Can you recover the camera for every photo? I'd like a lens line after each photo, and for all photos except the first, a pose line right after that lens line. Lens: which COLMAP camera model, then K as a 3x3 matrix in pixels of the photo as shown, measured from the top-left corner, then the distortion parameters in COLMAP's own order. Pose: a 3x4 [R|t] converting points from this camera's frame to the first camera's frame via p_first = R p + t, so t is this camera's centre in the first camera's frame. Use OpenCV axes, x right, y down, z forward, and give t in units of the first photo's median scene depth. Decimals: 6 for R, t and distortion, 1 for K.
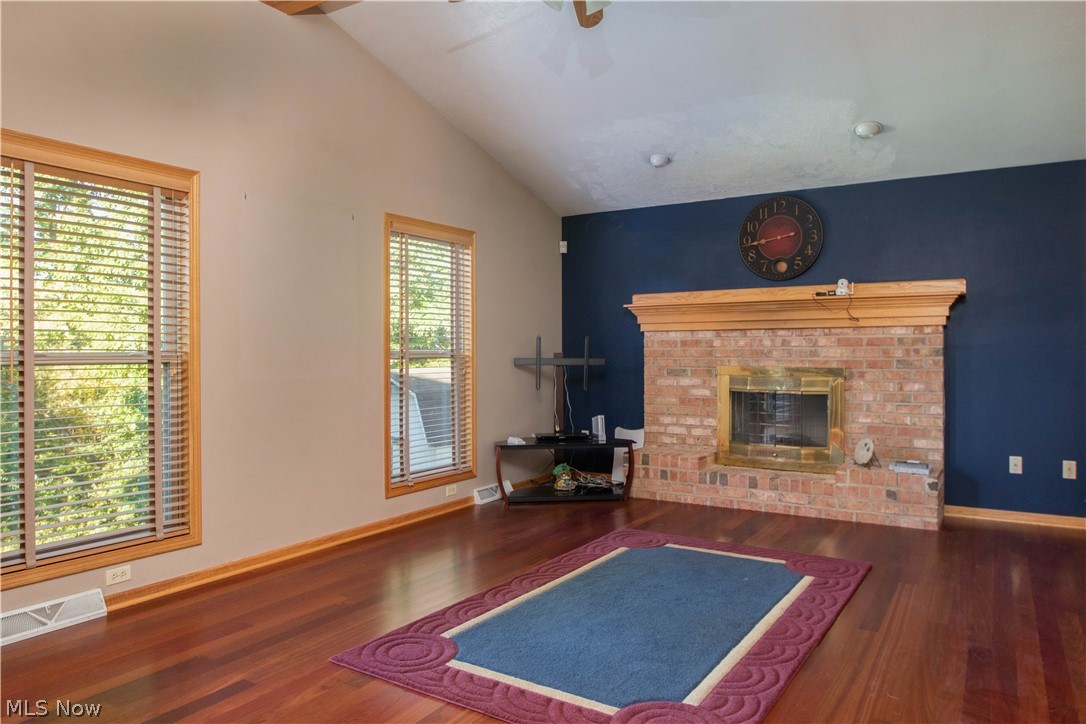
lens RADIAL K [[734.4, 0, 542.8], [0, 734.4, 354.2], [0, 0, 1]] dist [-0.001816, 0.000303]
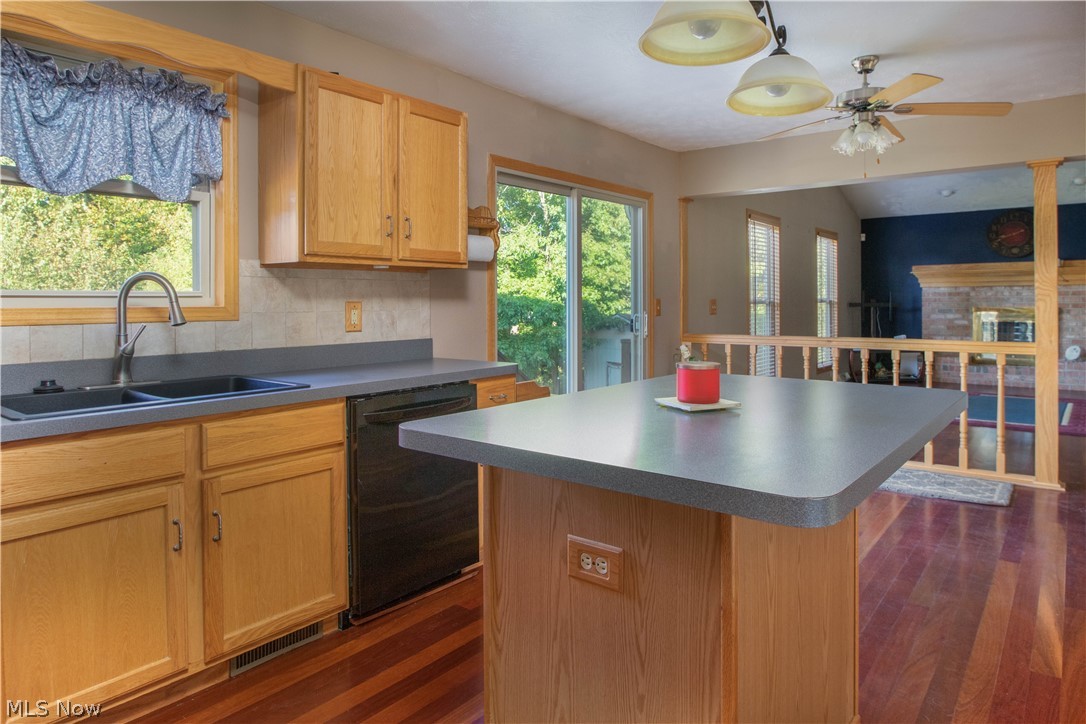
lens RADIAL K [[662.7, 0, 555.2], [0, 662.7, 307.0], [0, 0, 1]] dist [-0.007615, -0.001224]
pose [[0.994549, -0.000289, -0.104267, -0.584750], [0.000652, 0.999994, 0.003448, 0.009731], [0.104265, -0.003497, 0.994543, -0.665327]]
